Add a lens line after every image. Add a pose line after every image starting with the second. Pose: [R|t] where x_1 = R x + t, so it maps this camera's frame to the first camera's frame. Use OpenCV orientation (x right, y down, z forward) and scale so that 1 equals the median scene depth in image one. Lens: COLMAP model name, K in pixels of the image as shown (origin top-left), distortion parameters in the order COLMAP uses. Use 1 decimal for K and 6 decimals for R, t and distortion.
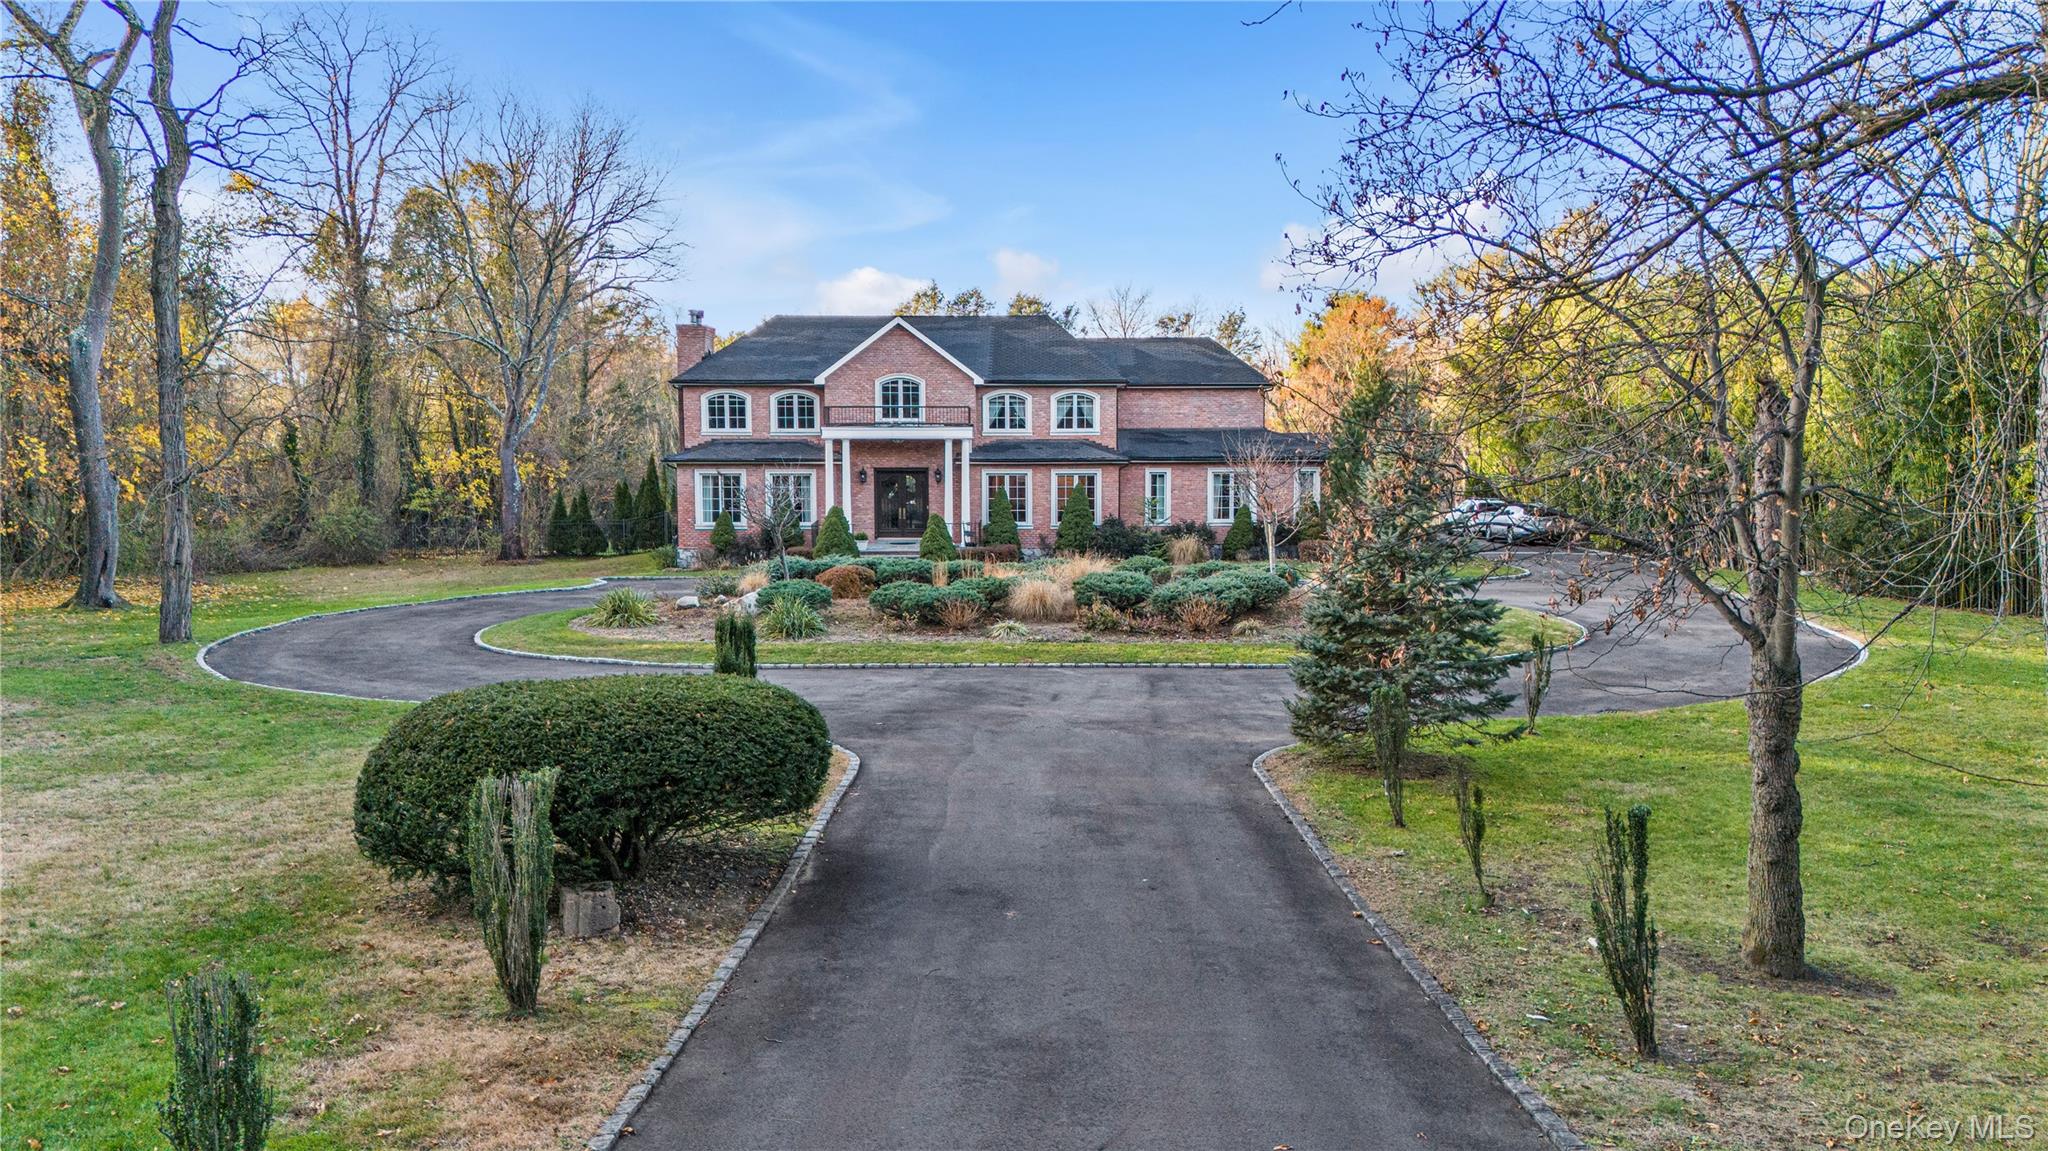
lens RADIAL K [[1521.0, 0, 1025.7], [0, 1521.0, 521.7], [0, 0, 1]] dist [0.117551, -0.152487]
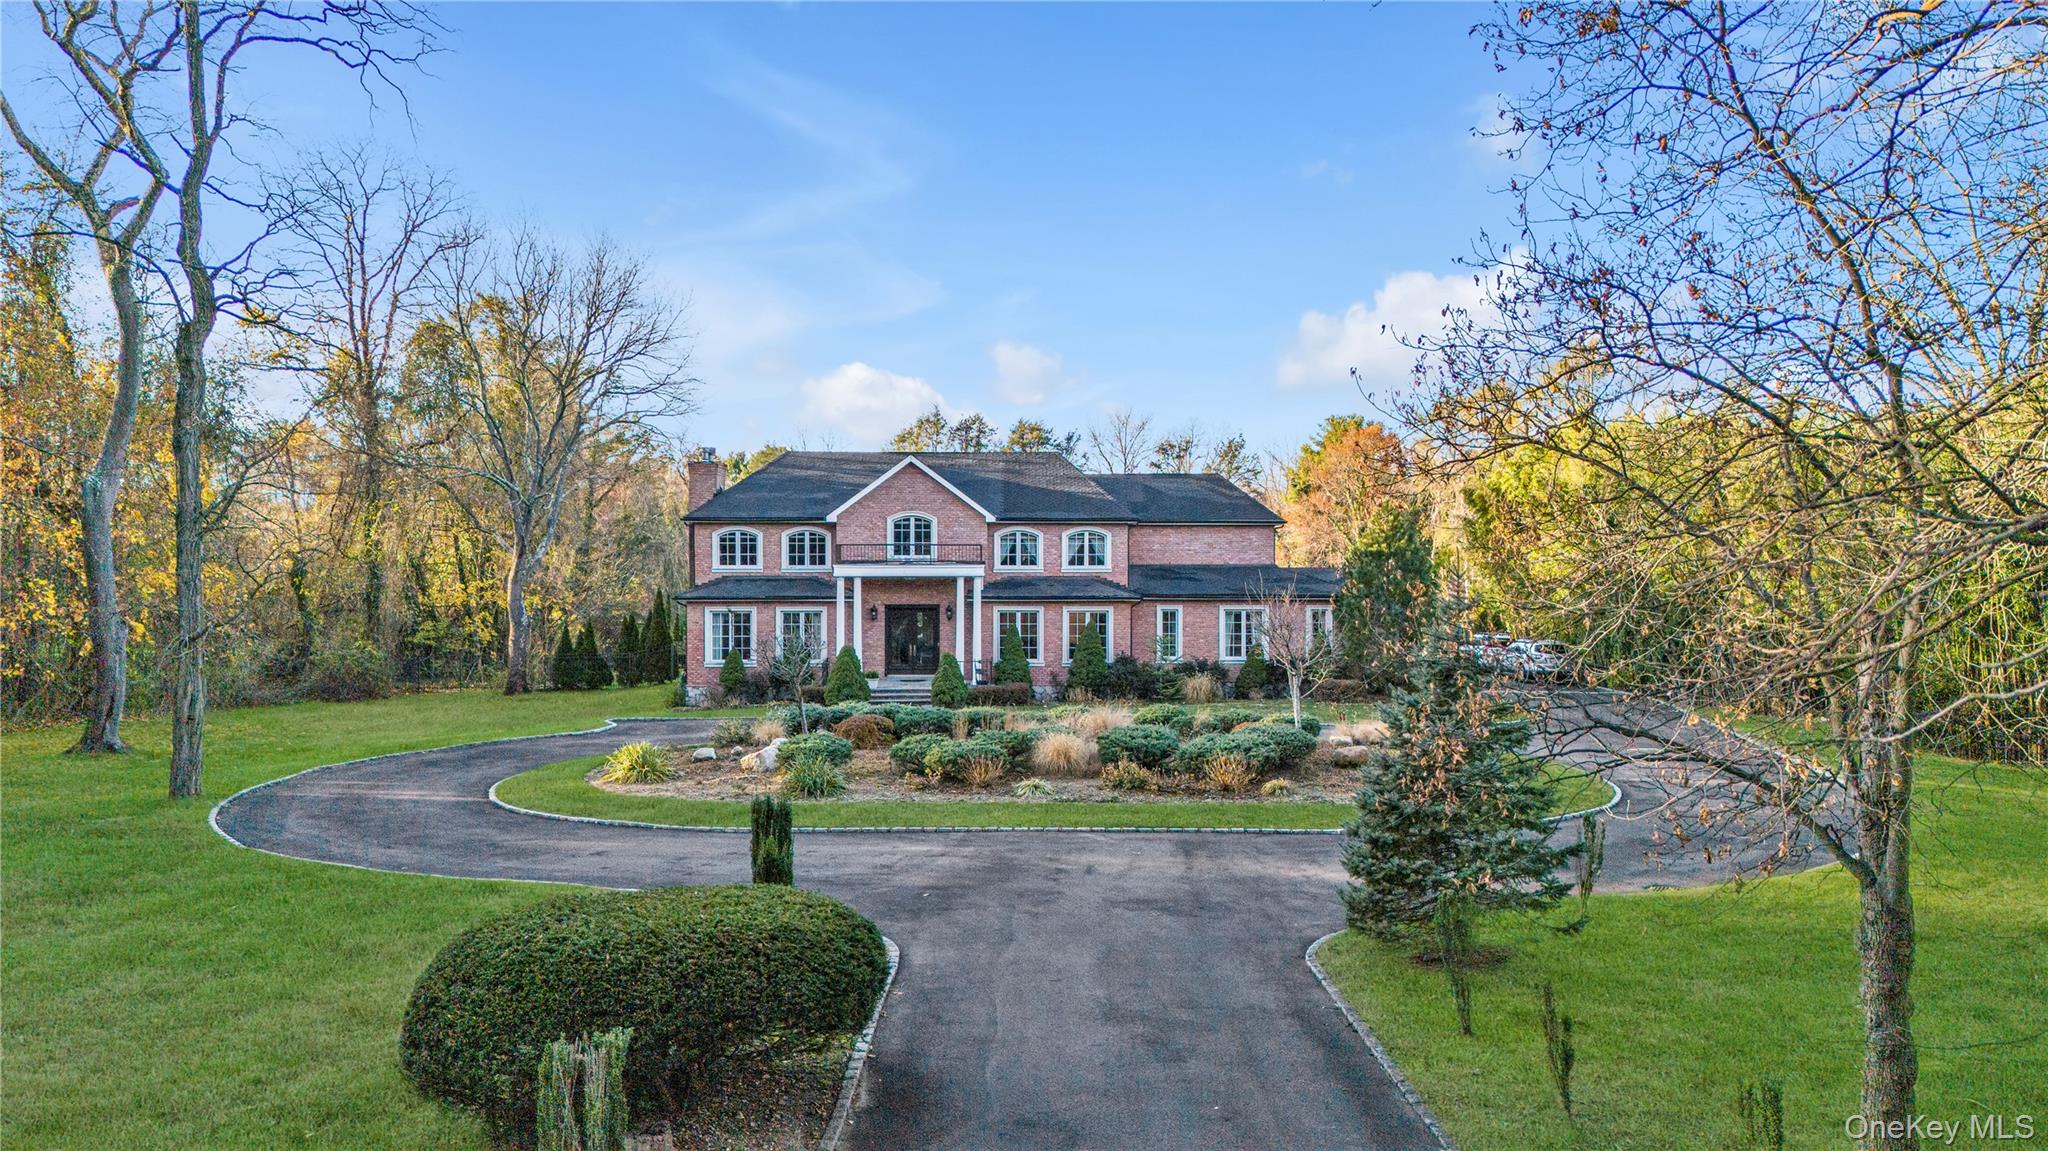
lens RADIAL K [[1516.5, 0, 1024.0], [0, 1516.5, 555.8], [0, 0, 1]] dist [0.130886, -0.178573]
pose [[0.999996, 0.001558, 0.002535, -0.011209], [-0.001421, 0.998573, -0.053381, -0.014567], [-0.002614, 0.053377, 0.998571, 0.005429]]
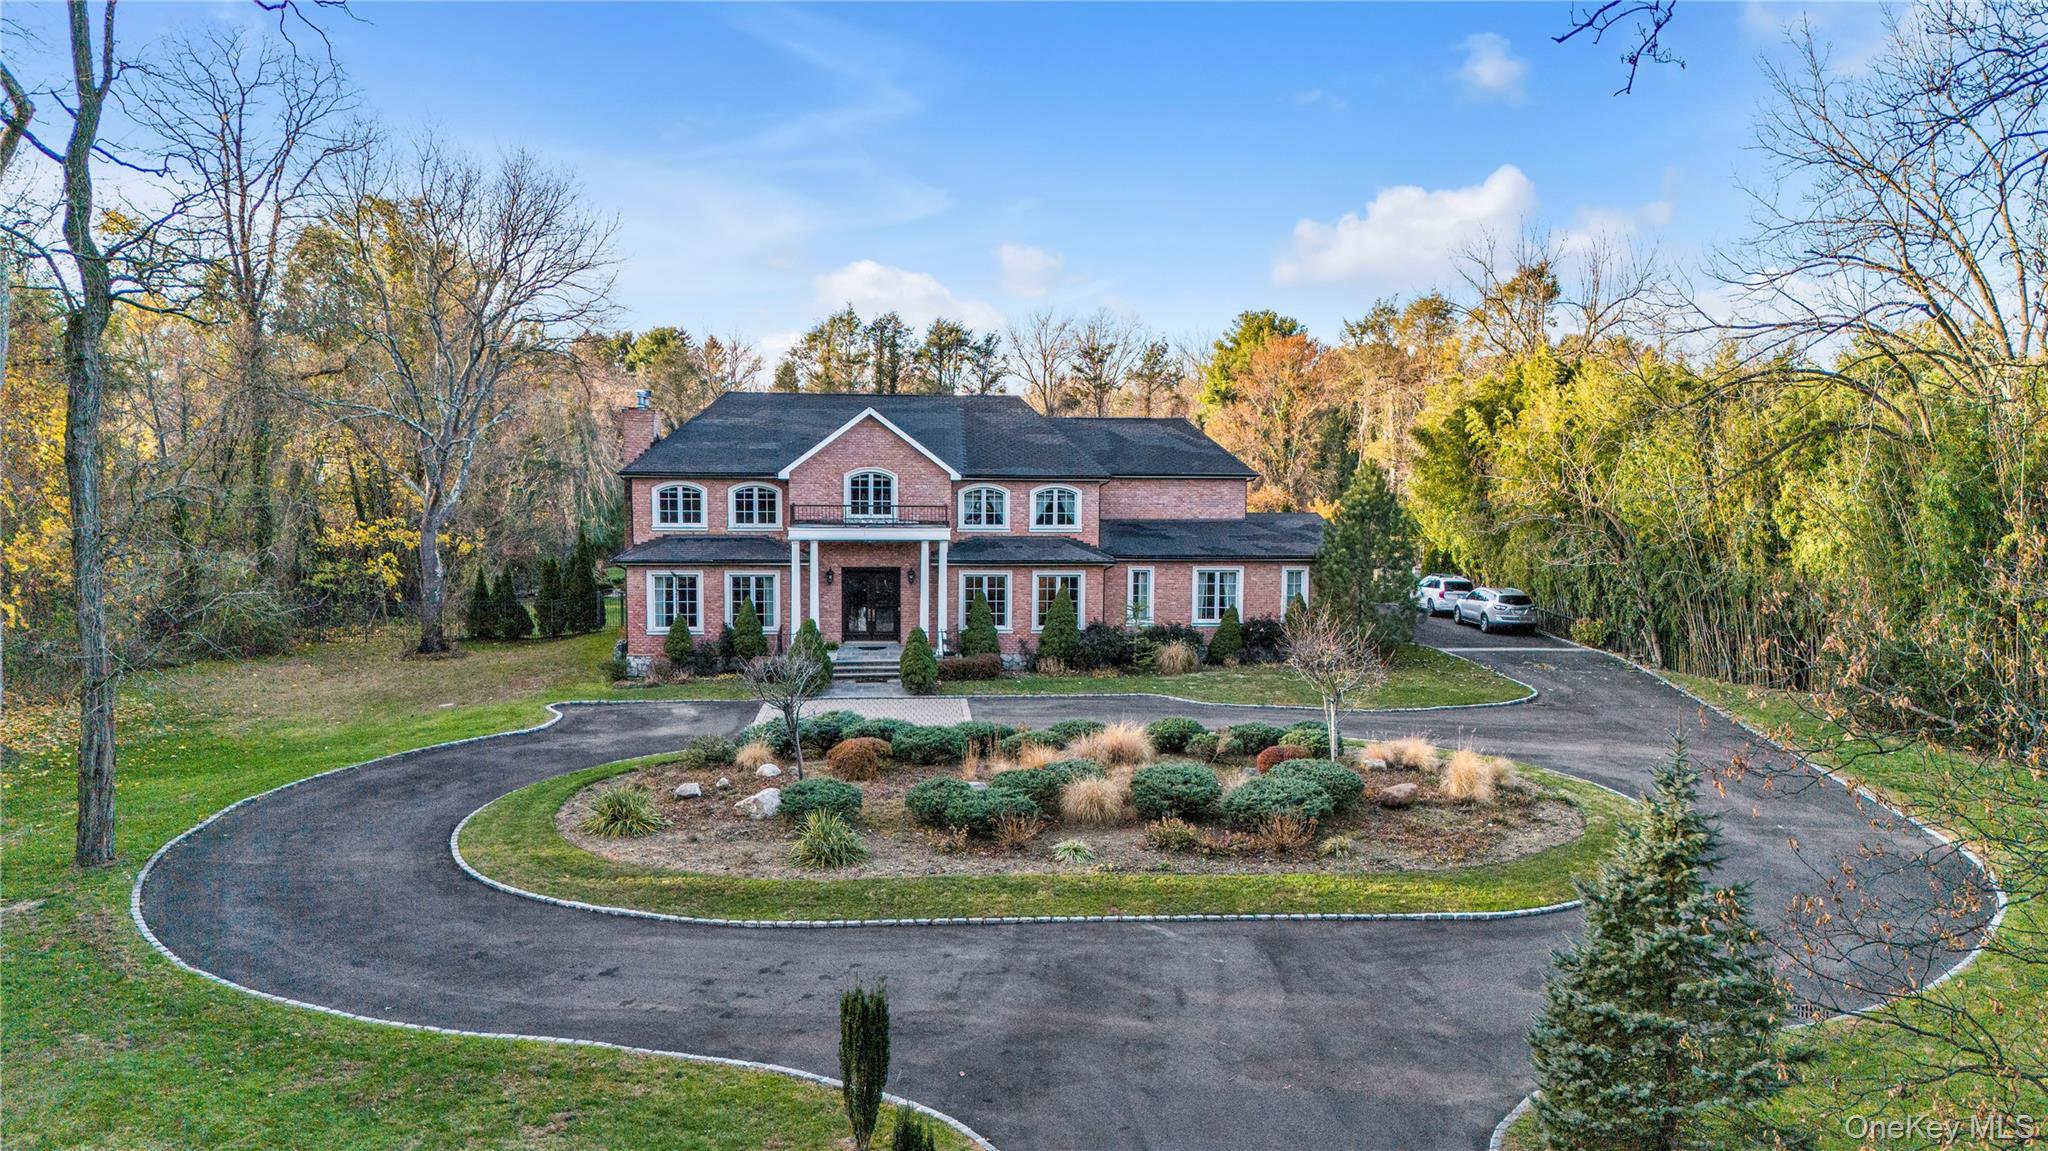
lens RADIAL K [[1516.5, 0, 1024.0], [0, 1516.5, 555.8], [0, 0, 1]] dist [0.130886, -0.178573]
pose [[0.996945, 0.002916, 0.078058, -0.060924], [-0.005322, 0.999516, 0.030641, -0.071479], [-0.077931, -0.030963, 0.996478, 0.063883]]
